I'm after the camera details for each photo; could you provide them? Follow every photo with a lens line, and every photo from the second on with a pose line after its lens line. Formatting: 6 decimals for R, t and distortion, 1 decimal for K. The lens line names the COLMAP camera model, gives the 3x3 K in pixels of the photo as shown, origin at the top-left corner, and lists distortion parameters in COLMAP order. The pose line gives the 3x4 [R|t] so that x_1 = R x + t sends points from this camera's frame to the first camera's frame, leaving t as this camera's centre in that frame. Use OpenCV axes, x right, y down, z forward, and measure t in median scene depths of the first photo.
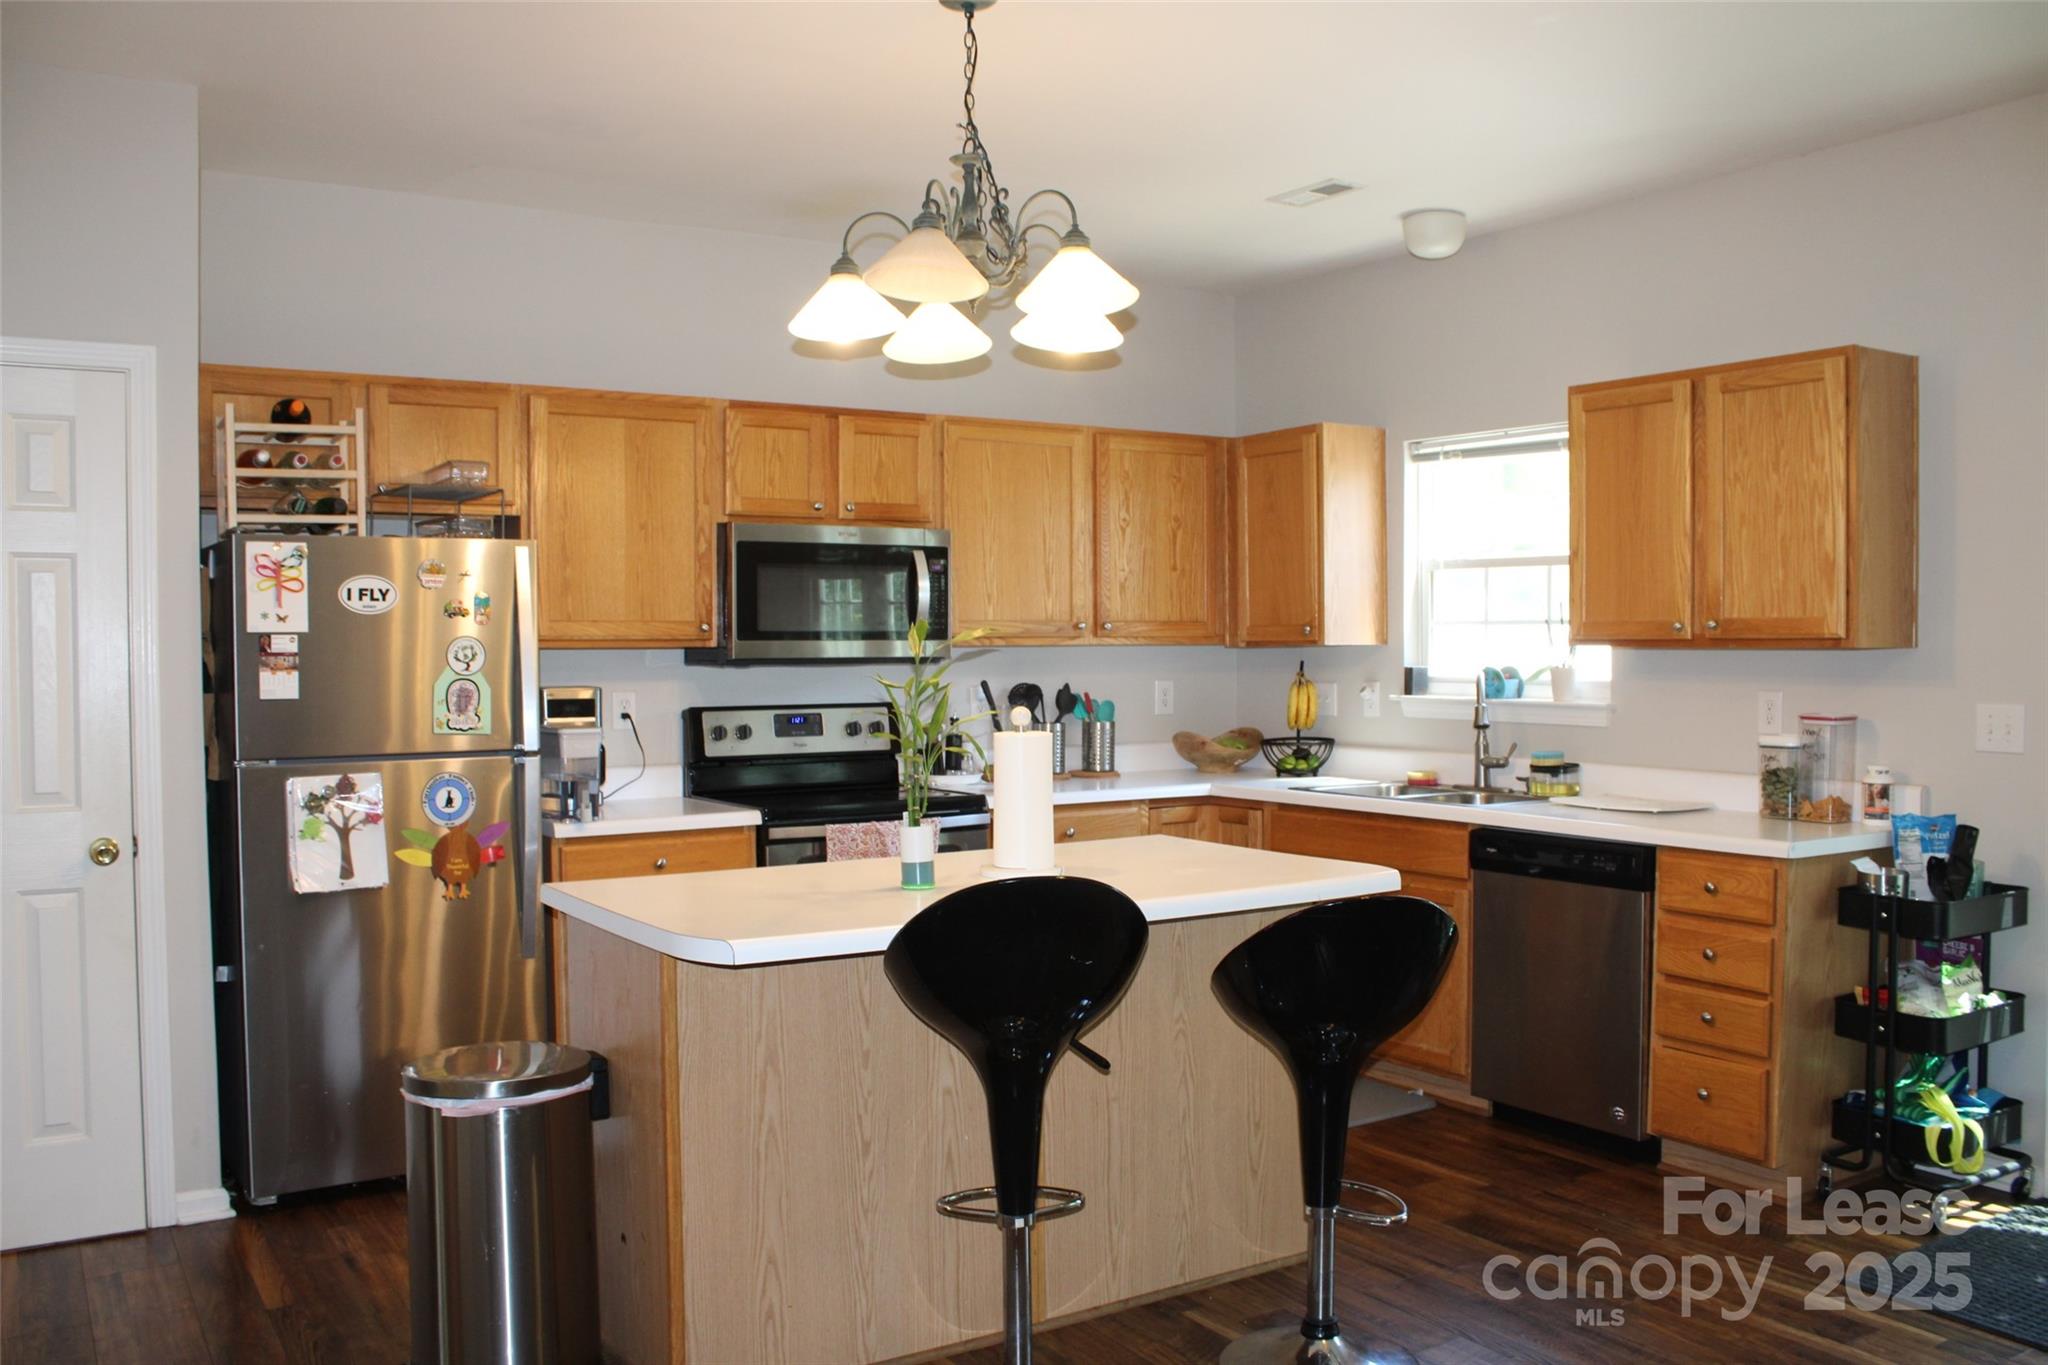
lens RADIAL K [[1709.5, 0, 1025.2], [0, 1709.5, 694.0], [0, 0, 1]] dist [-0.167272, 0.155078]
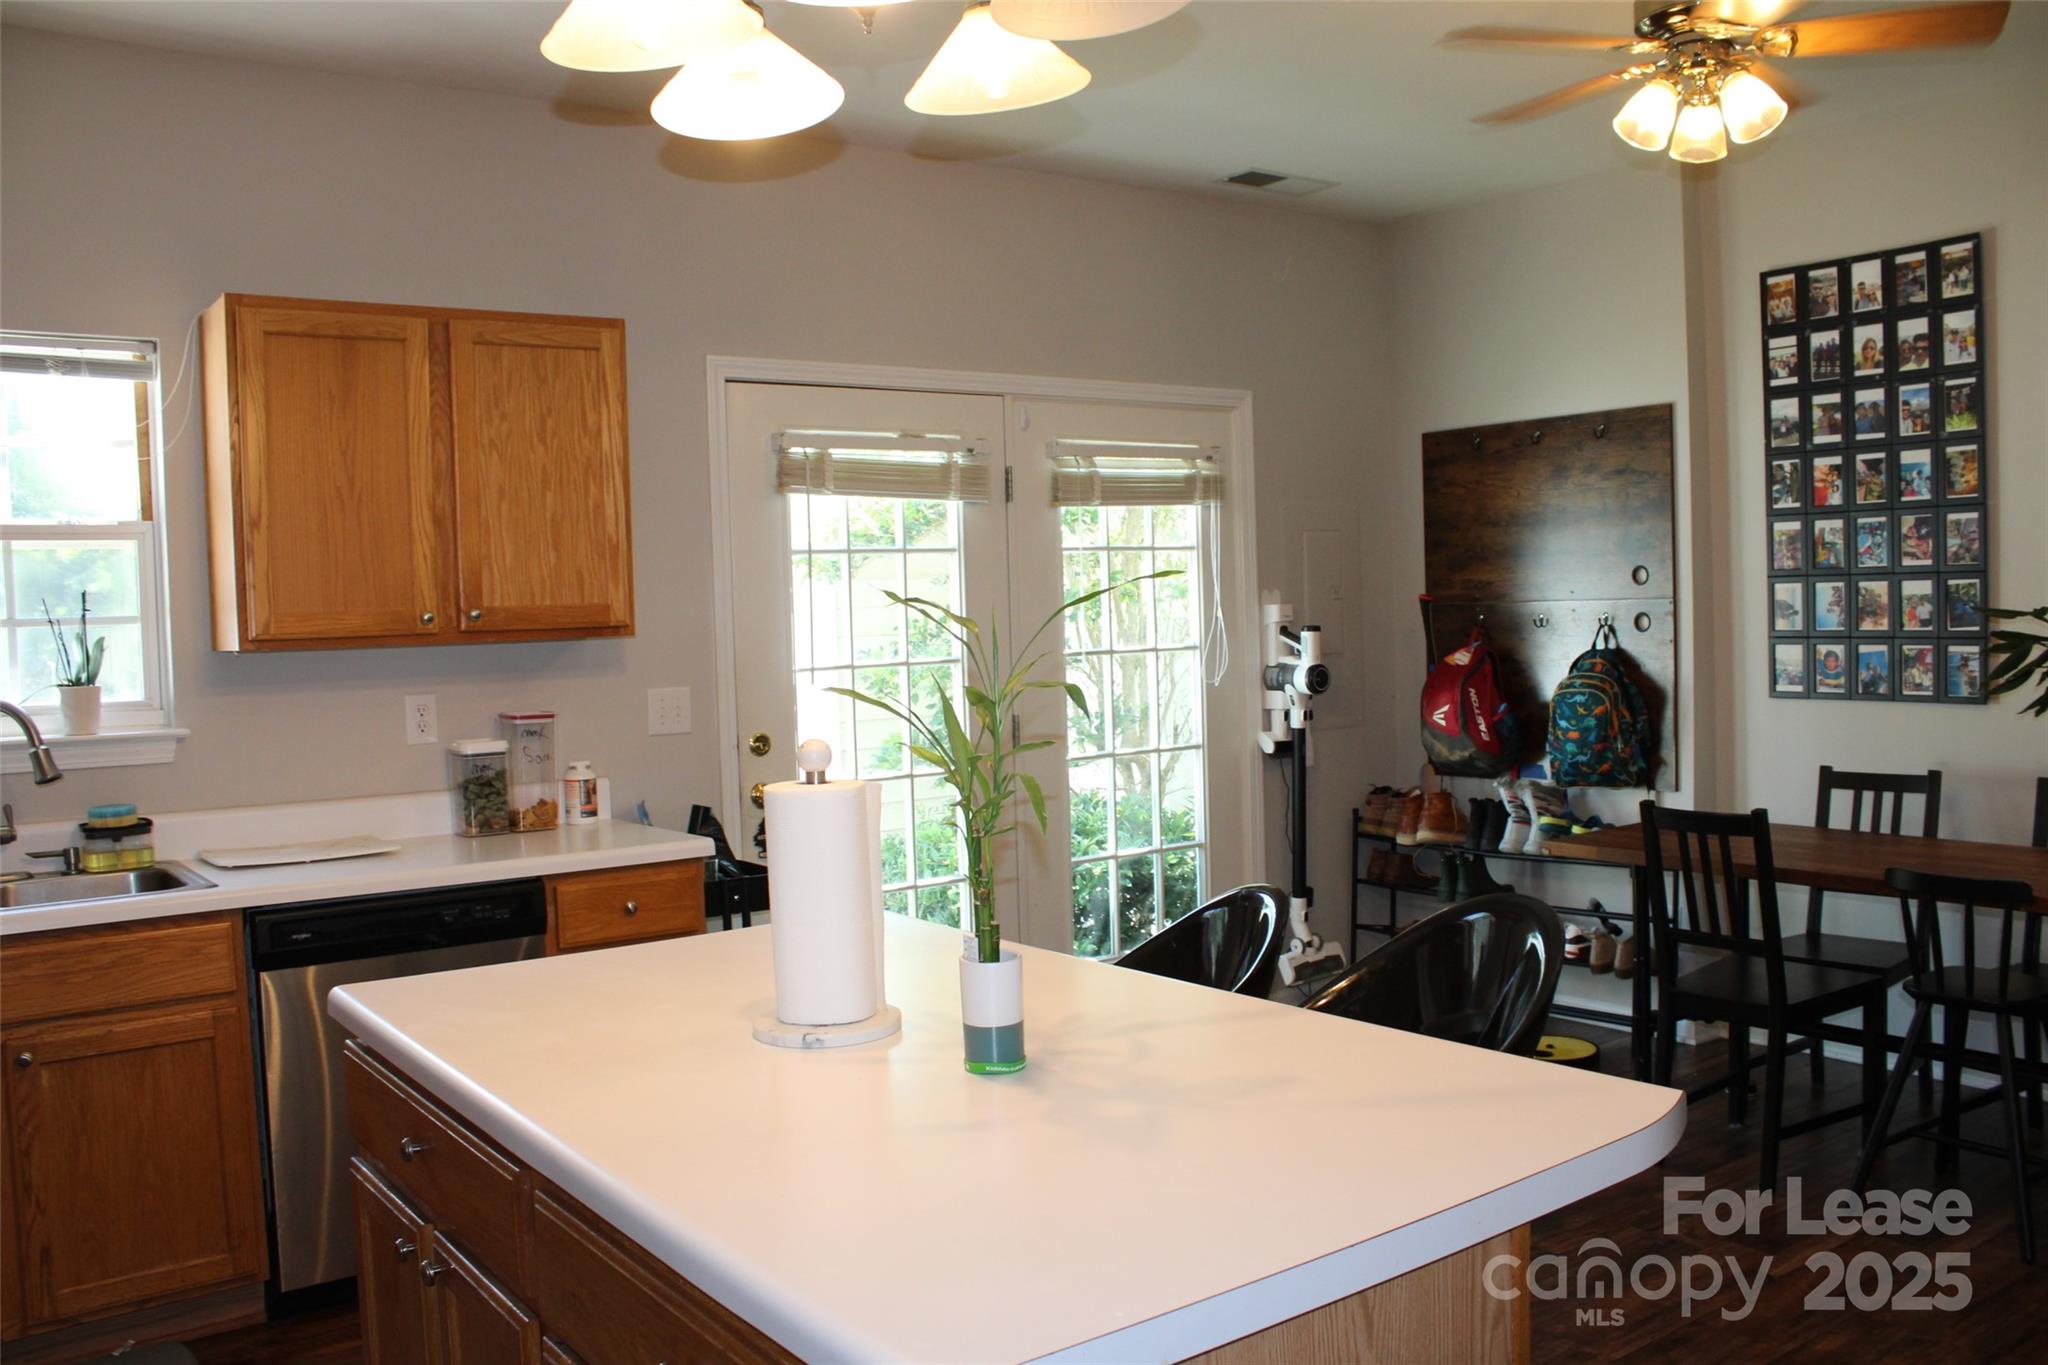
lens RADIAL K [[1709.5, 0, 1025.2], [0, 1709.5, 694.0], [0, 0, 1]] dist [-0.167272, 0.155078]
pose [[-0.049833, -0.042180, 0.997866, -0.469782], [0.065107, 0.996846, 0.045389, -0.023083], [-0.996633, 0.067230, -0.046929, 0.790883]]
